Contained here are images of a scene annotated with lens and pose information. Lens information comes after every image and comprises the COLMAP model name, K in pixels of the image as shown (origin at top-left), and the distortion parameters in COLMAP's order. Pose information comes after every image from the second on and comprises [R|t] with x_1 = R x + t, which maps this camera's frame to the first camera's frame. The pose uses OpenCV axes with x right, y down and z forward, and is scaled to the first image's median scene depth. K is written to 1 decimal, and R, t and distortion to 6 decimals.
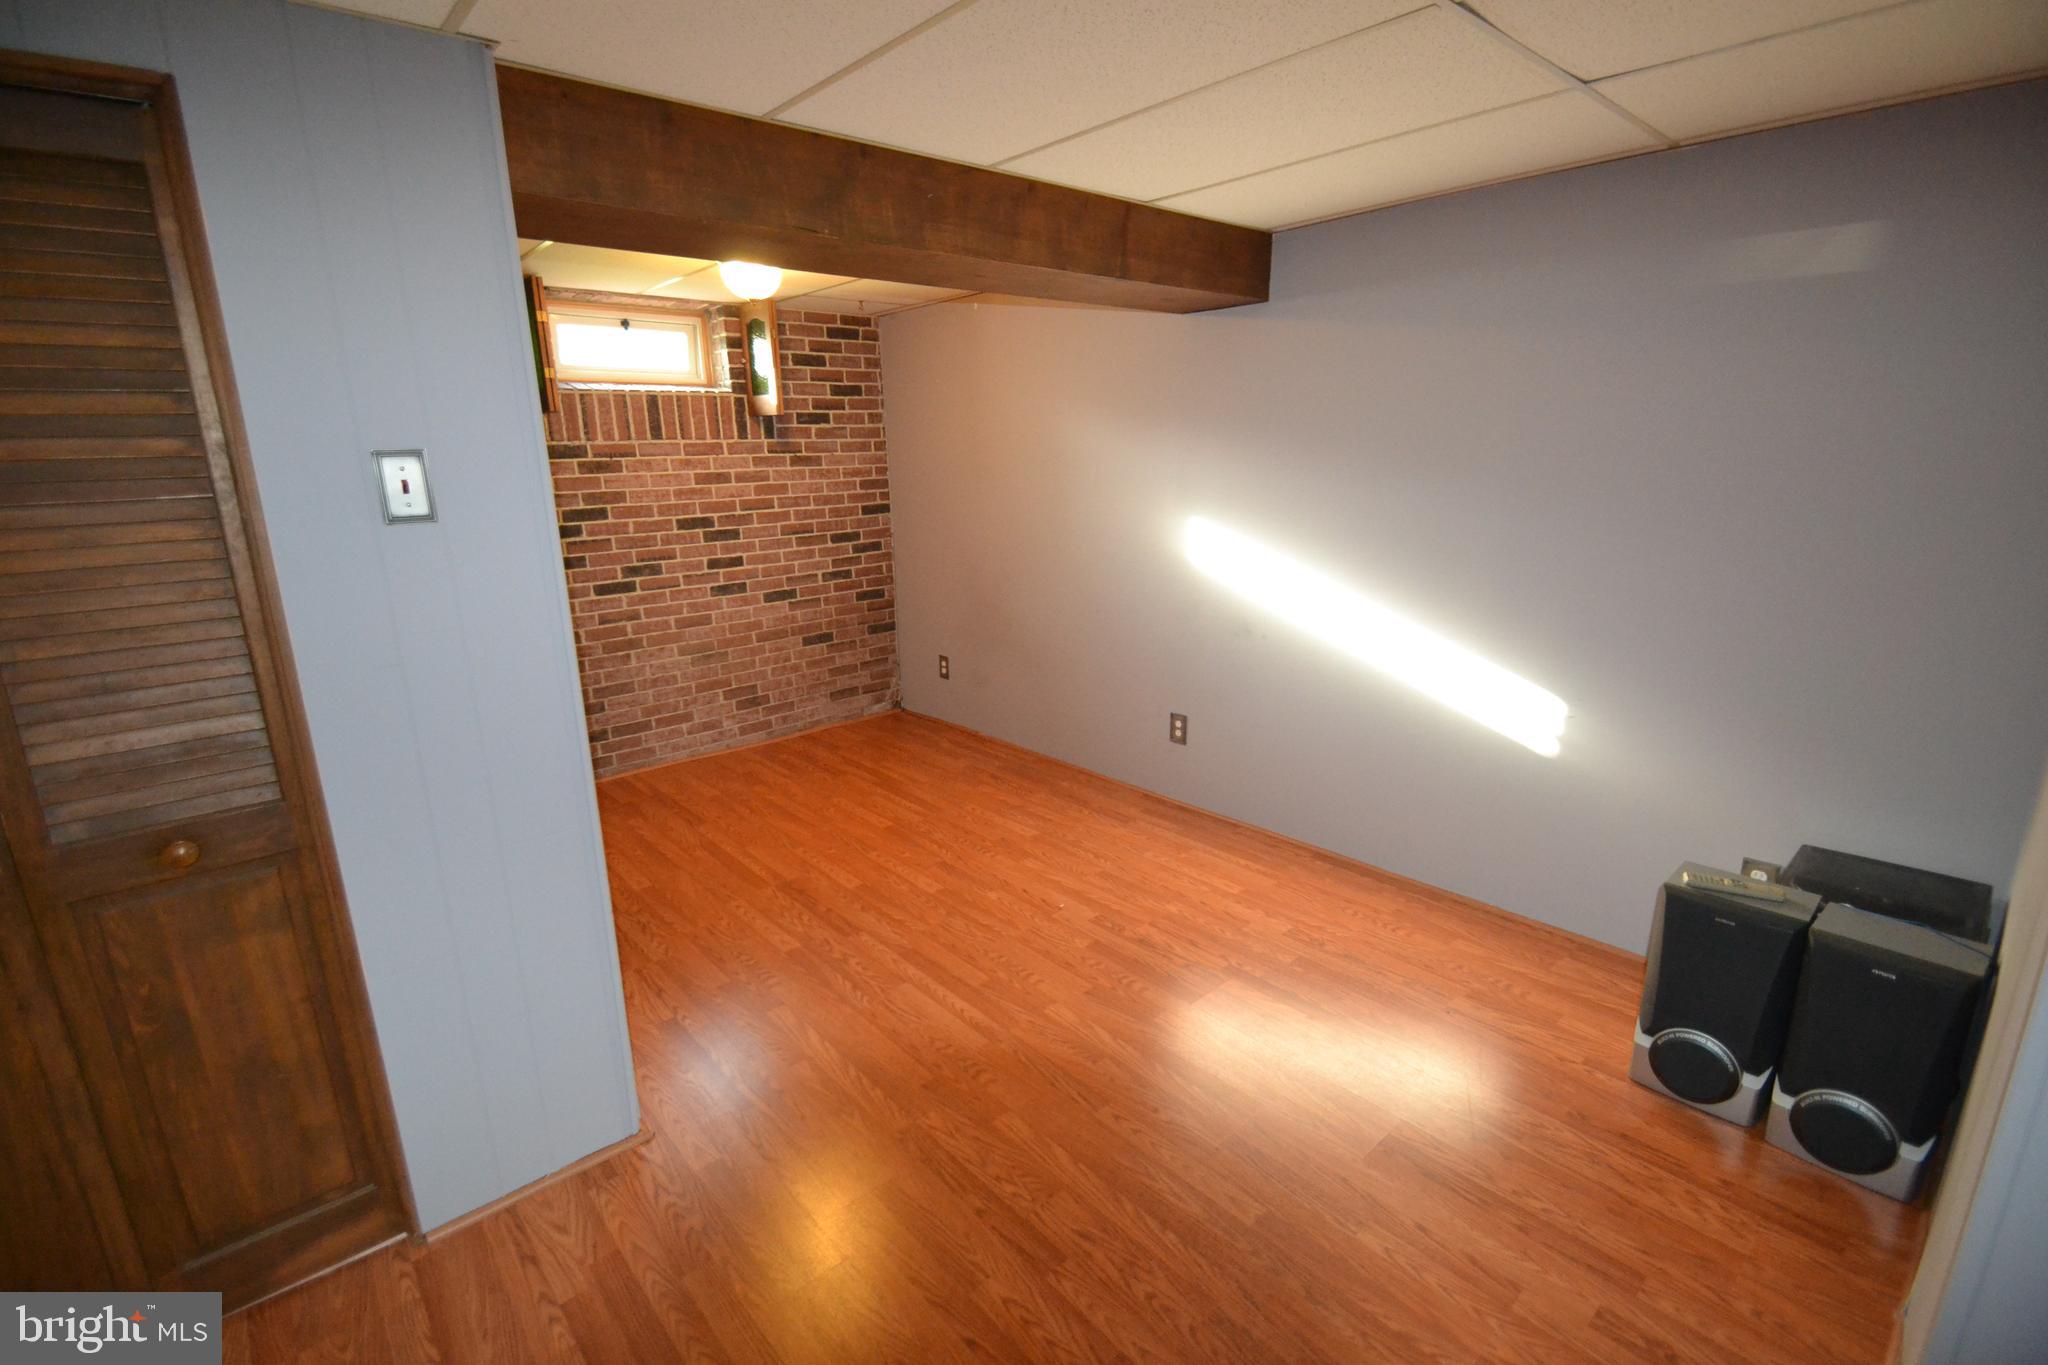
lens RADIAL K [[917.9, 0, 1014.1], [0, 917.9, 686.0], [0, 0, 1]] dist [0.004362, -0.010911]
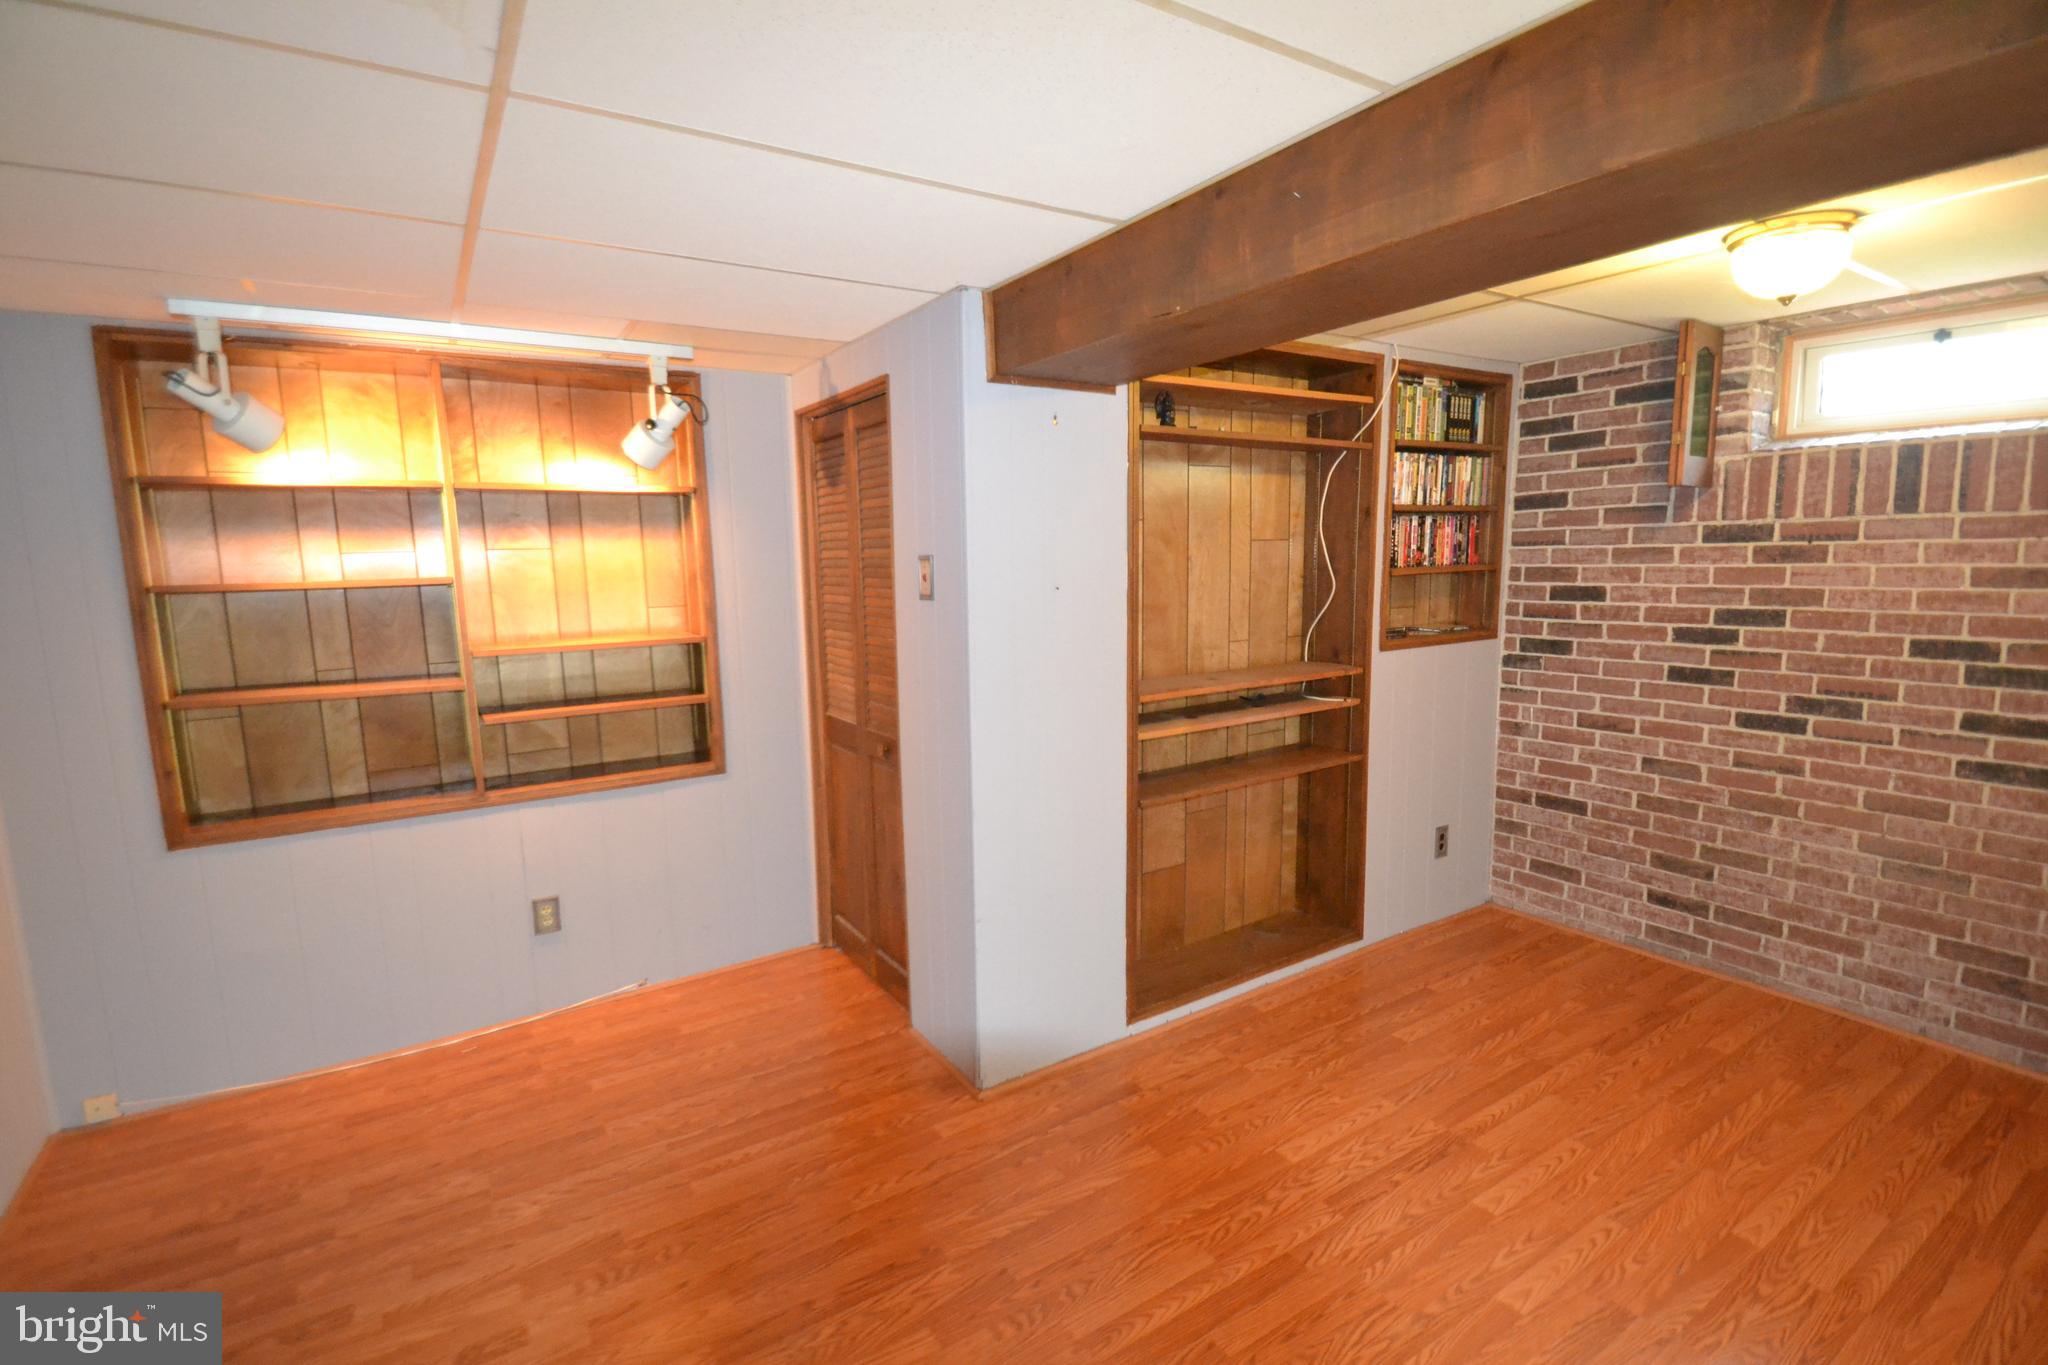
lens RADIAL K [[917.9, 0, 950.7], [0, 917.9, 667.2], [0, 0, 1]] dist [0.004362, -0.010911]
pose [[-0.180877, 0.144963, -0.972764, 0.351378], [-0.216715, 0.958893, 0.183192, -0.138417], [0.959332, 0.243948, -0.142026, 0.482005]]
